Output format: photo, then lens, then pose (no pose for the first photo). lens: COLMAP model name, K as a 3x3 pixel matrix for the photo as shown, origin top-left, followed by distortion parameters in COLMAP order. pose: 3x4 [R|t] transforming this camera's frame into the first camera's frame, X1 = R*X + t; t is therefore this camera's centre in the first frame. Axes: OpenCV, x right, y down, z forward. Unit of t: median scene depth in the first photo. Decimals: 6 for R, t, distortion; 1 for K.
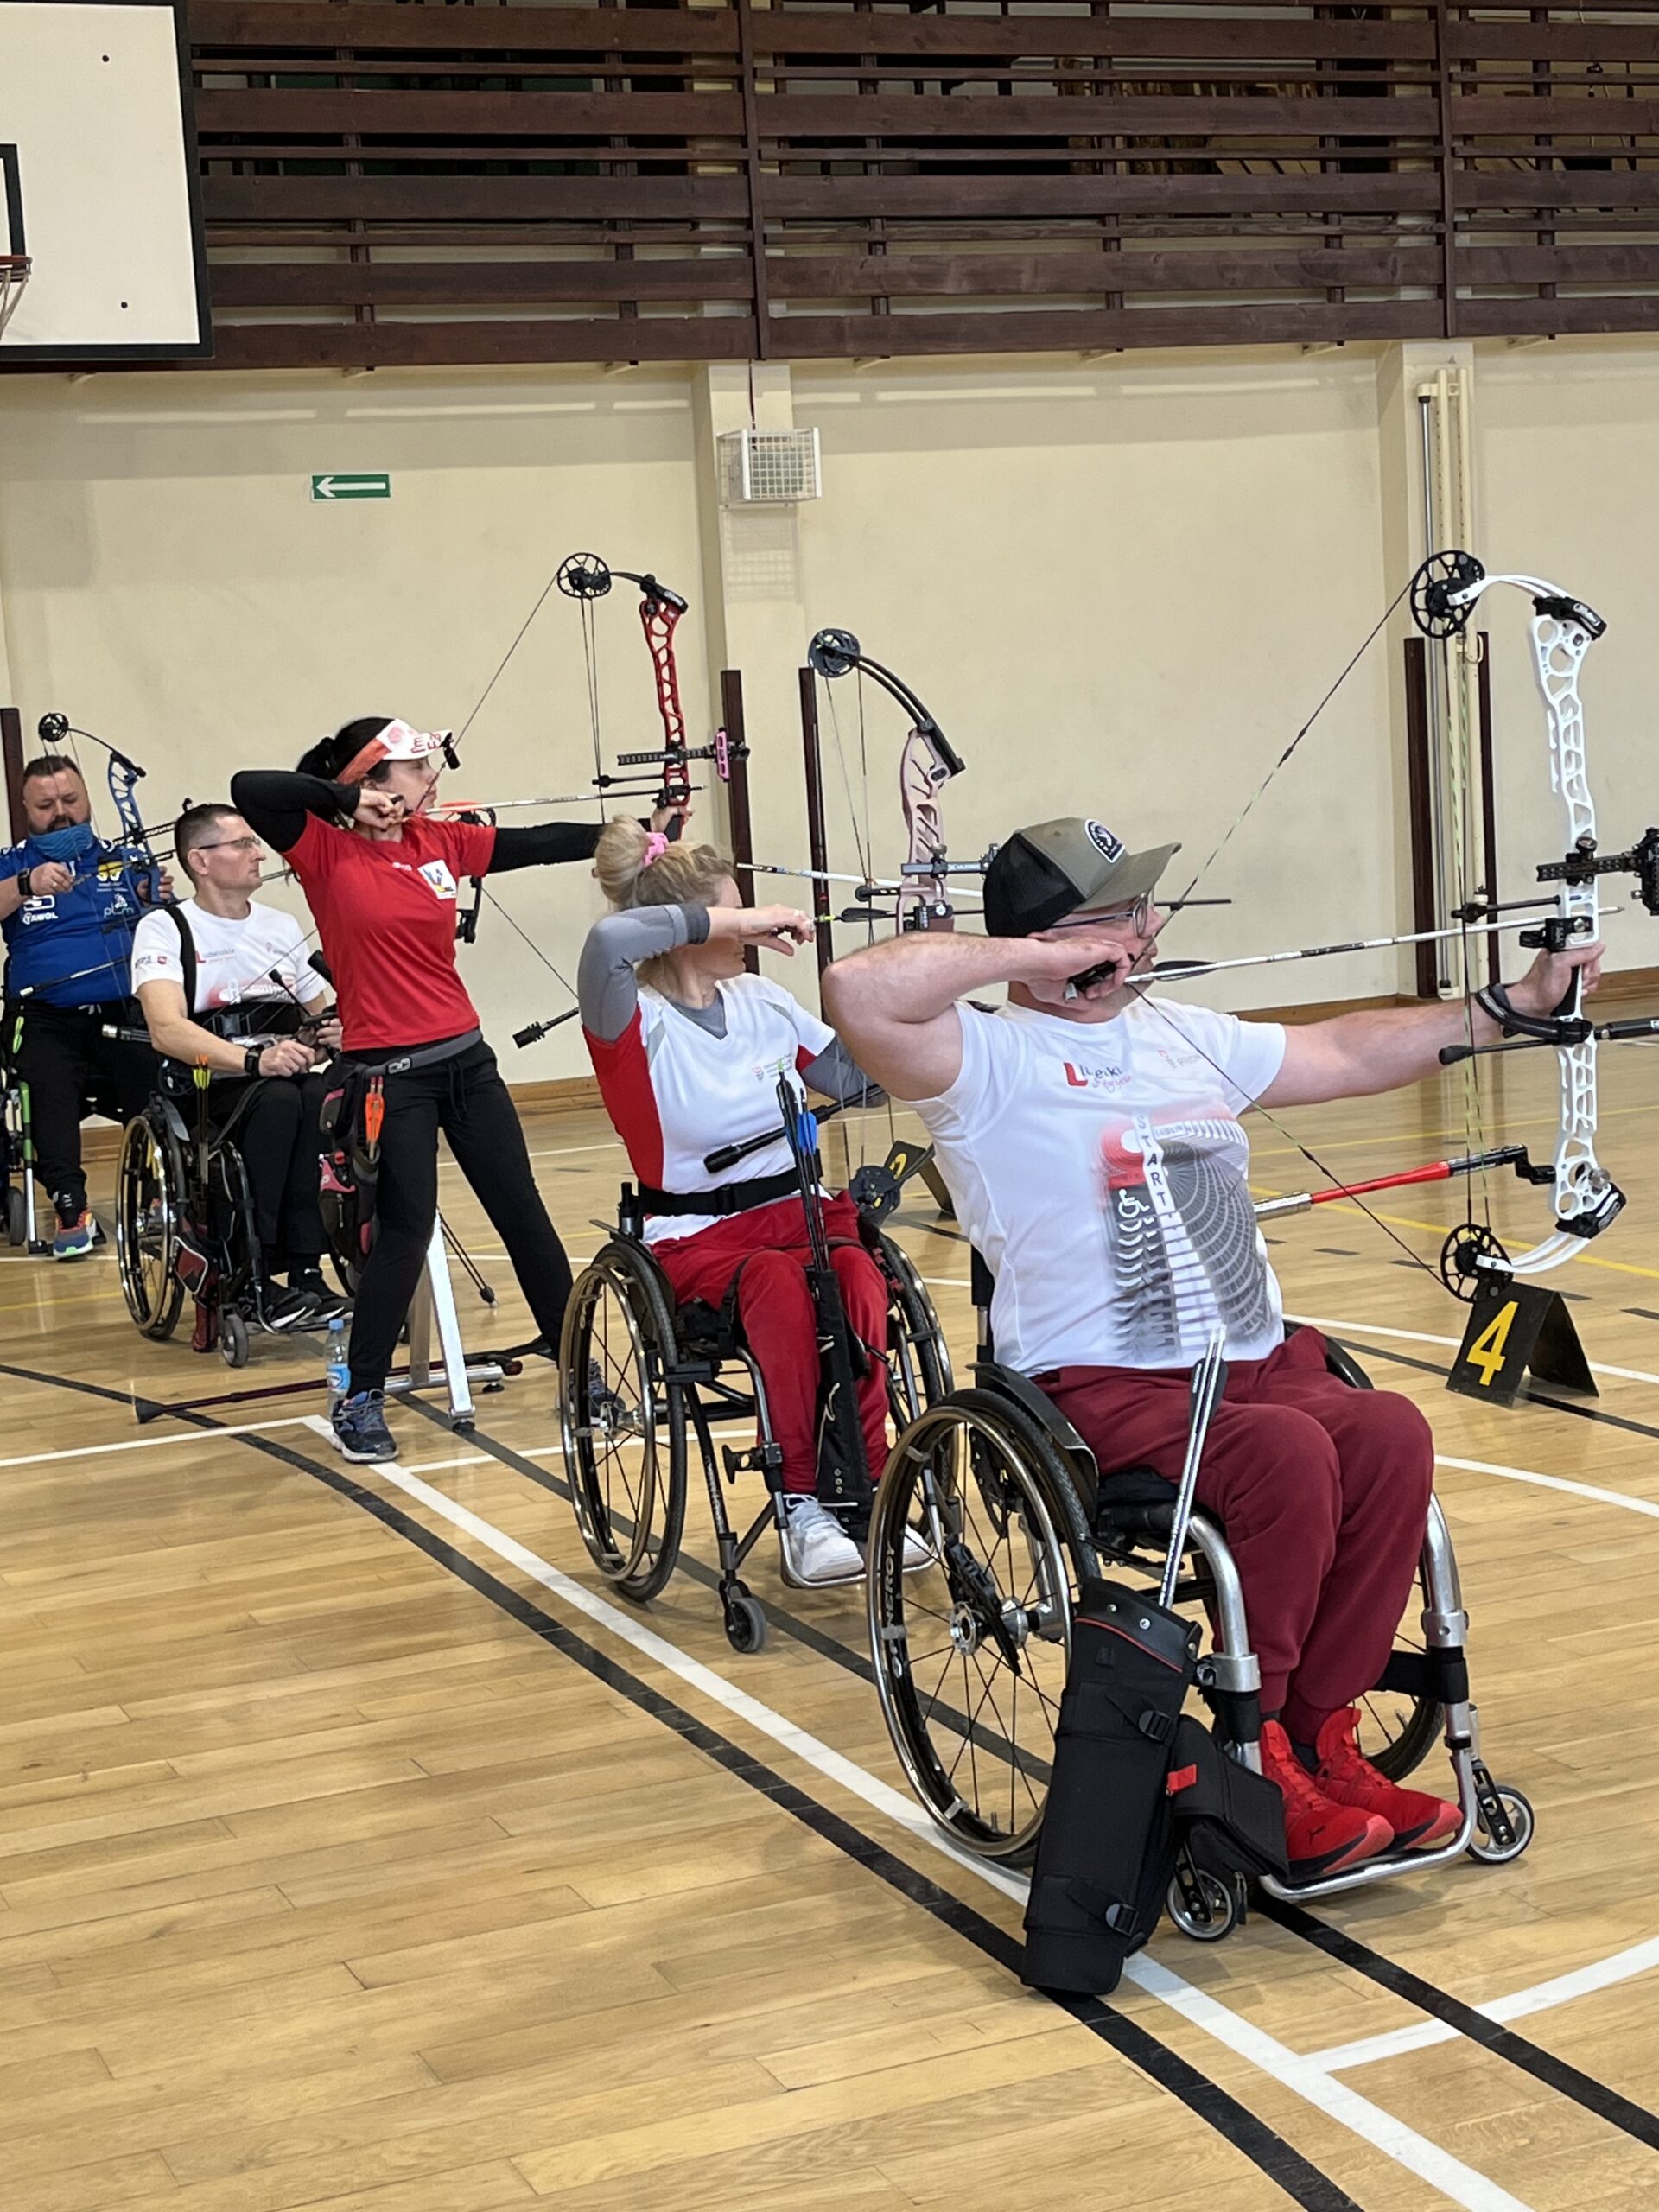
lens RADIAL K [[3342.4, 0, 856.3], [0, 3342.4, 1006.2], [0, 0, 1]] dist [0.091803, 0.000000]
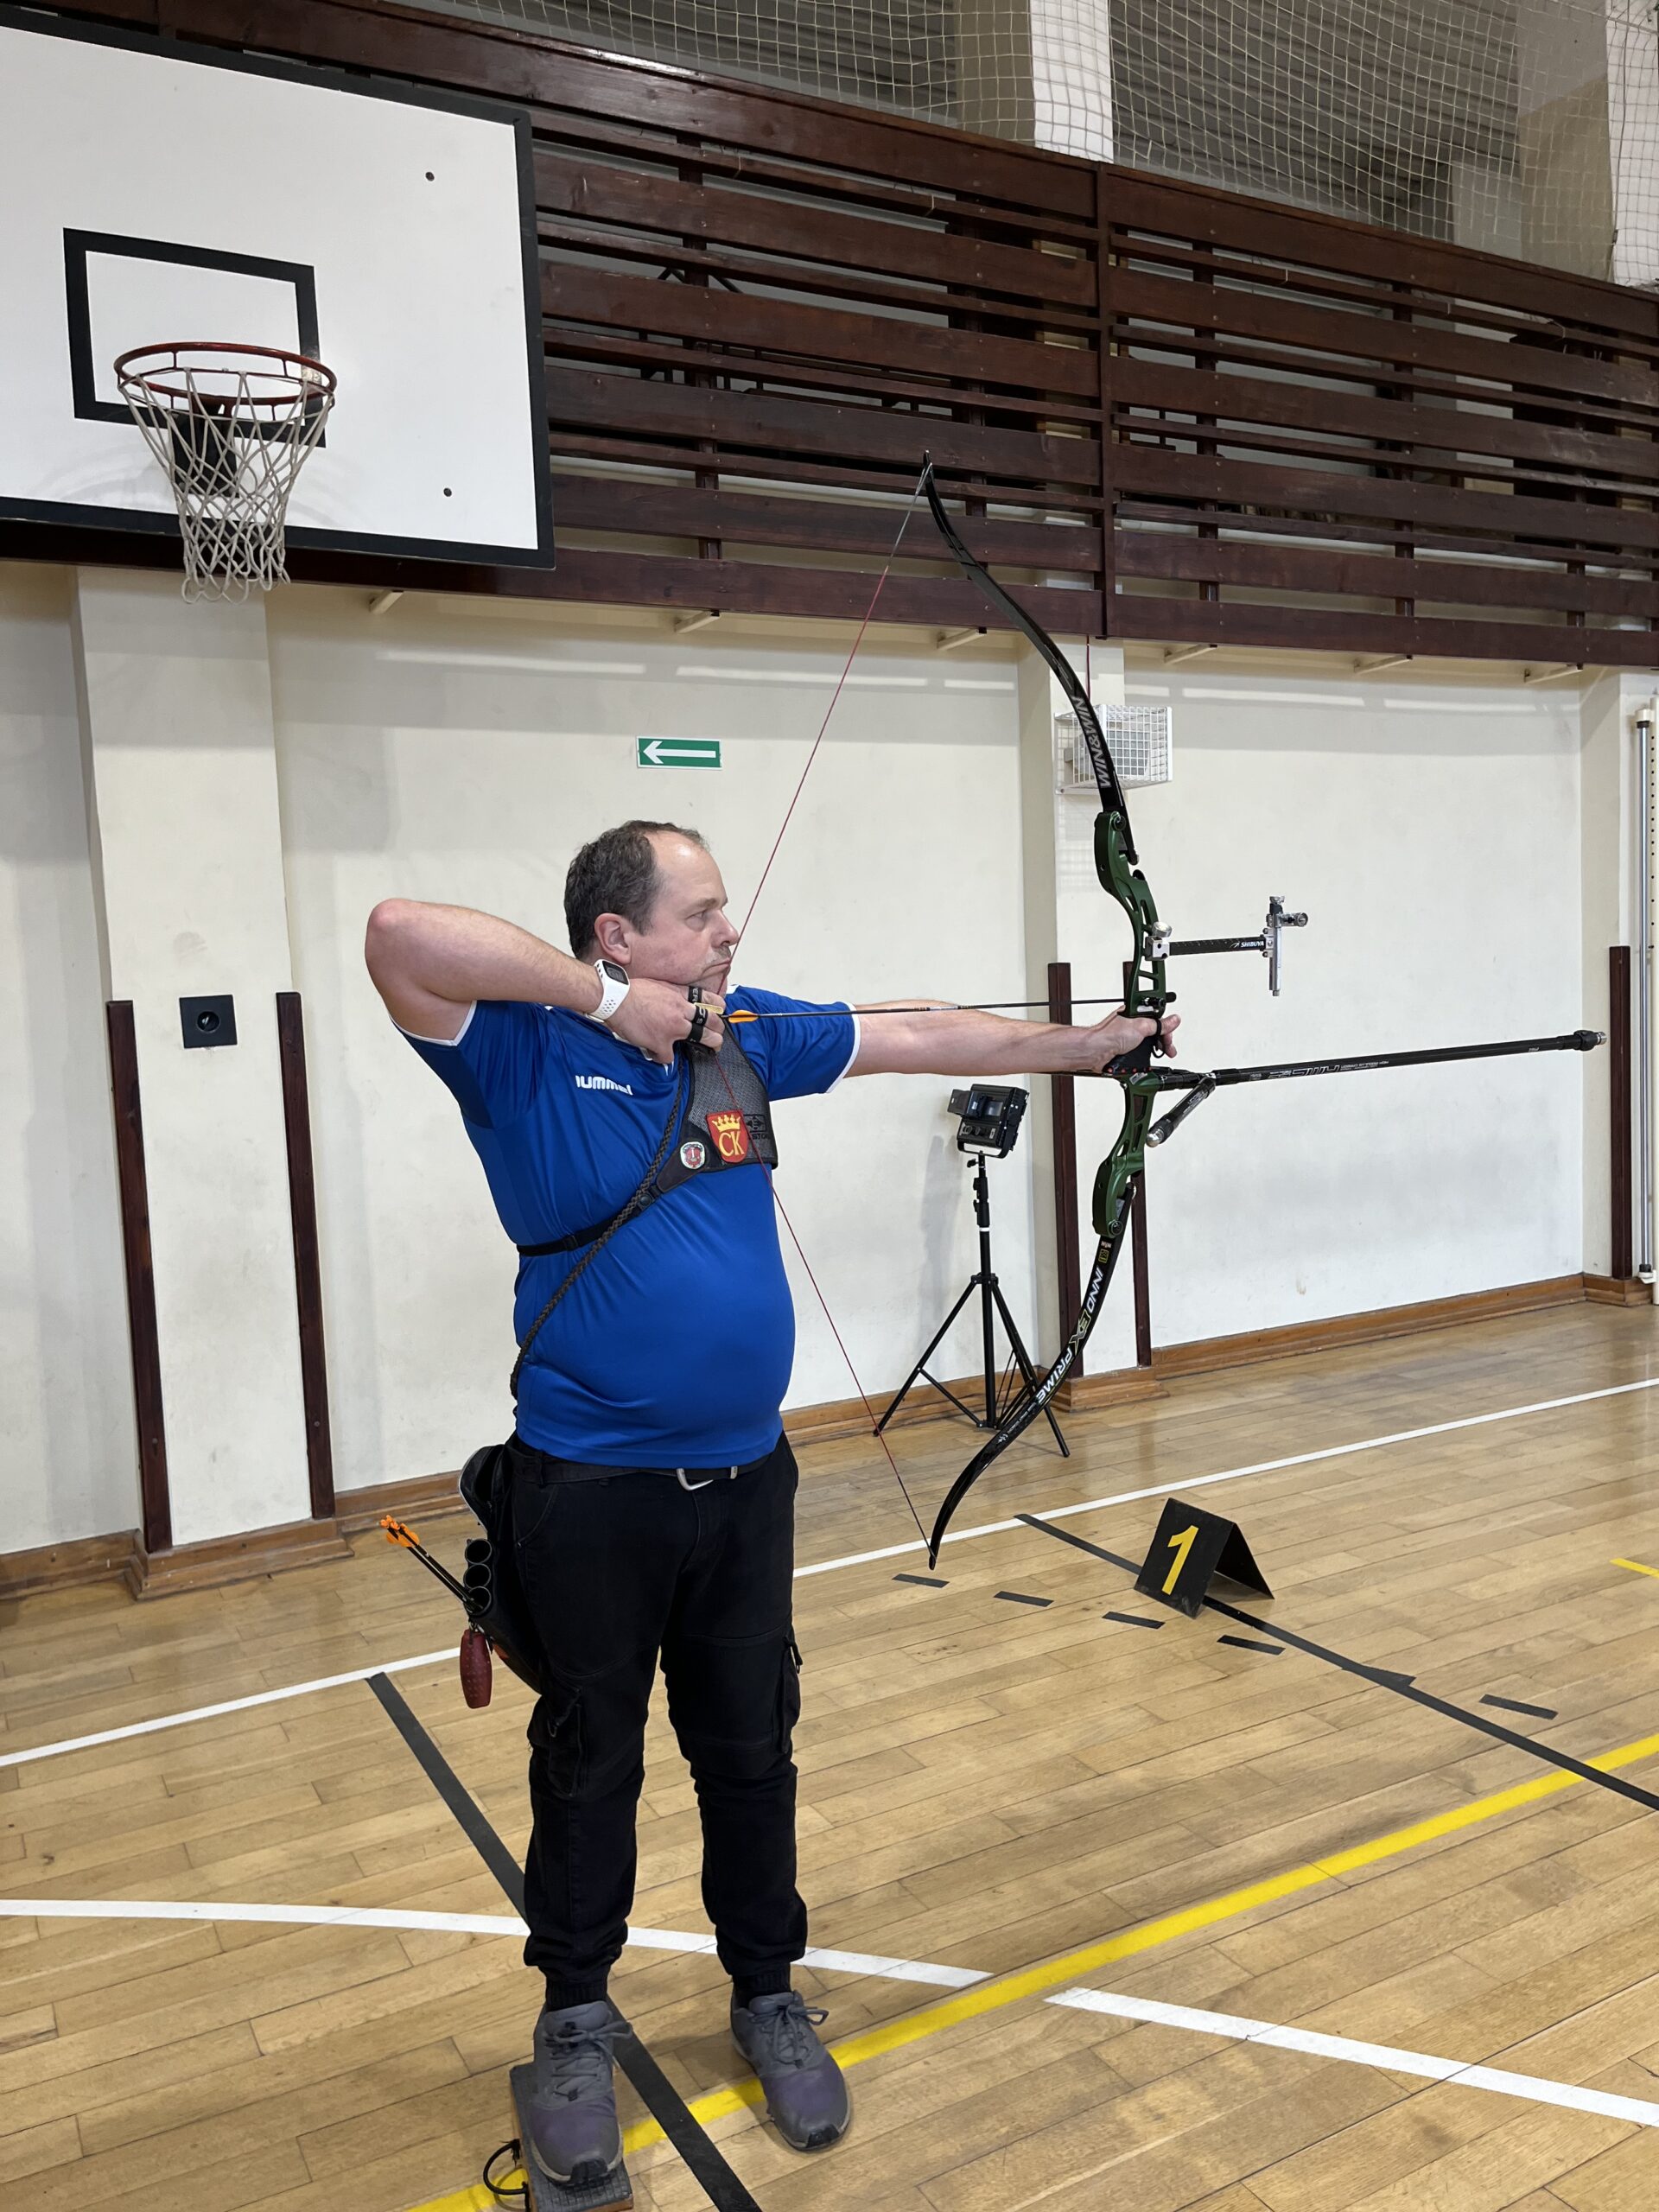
lens RADIAL K [[1681.4, 0, 827.1], [0, 1681.4, 1104.8], [0, 0, 1]] dist [0.057454, -0.065253]
pose [[0.997374, 0.013606, 0.071134, -0.140944], [-0.011981, 0.999658, -0.023233, -0.050366], [-0.071426, 0.022319, 0.997196, 0.545693]]
